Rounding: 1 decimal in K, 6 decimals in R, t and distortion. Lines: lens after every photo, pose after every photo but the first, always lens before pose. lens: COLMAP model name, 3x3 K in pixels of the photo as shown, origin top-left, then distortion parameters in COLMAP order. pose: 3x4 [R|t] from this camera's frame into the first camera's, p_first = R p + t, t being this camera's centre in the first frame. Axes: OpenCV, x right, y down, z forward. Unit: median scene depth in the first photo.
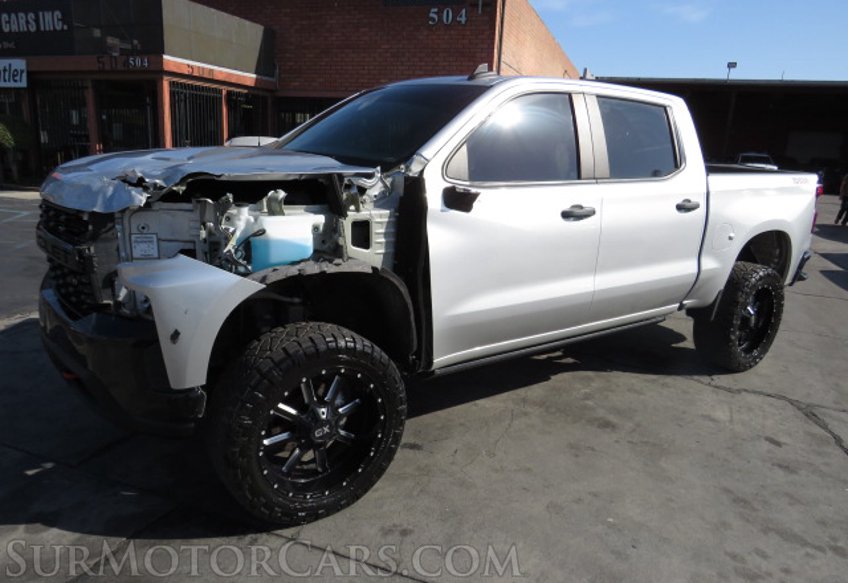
lens RADIAL K [[602.5, 0, 420.8], [0, 602.5, 294.0], [0, 0, 1]] dist [-0.043550, 0.019821]
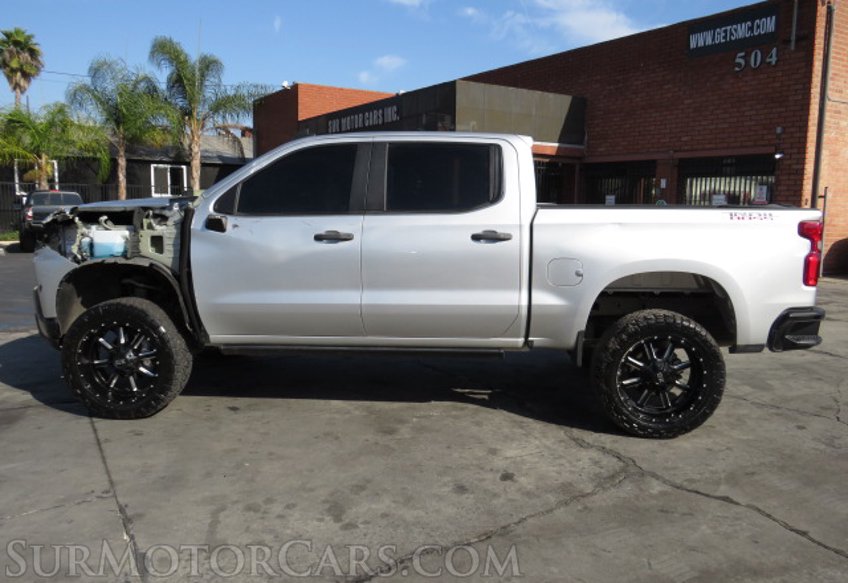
lens RADIAL K [[682.0, 0, 421.7], [0, 682.0, 293.1], [0, 0, 1]] dist [-0.049940, 0.032516]
pose [[0.787330, 0.044760, -0.614905, 0.275242], [-0.128775, 0.987302, -0.093017, 0.018826], [0.602933, 0.152419, 0.783097, 0.005008]]
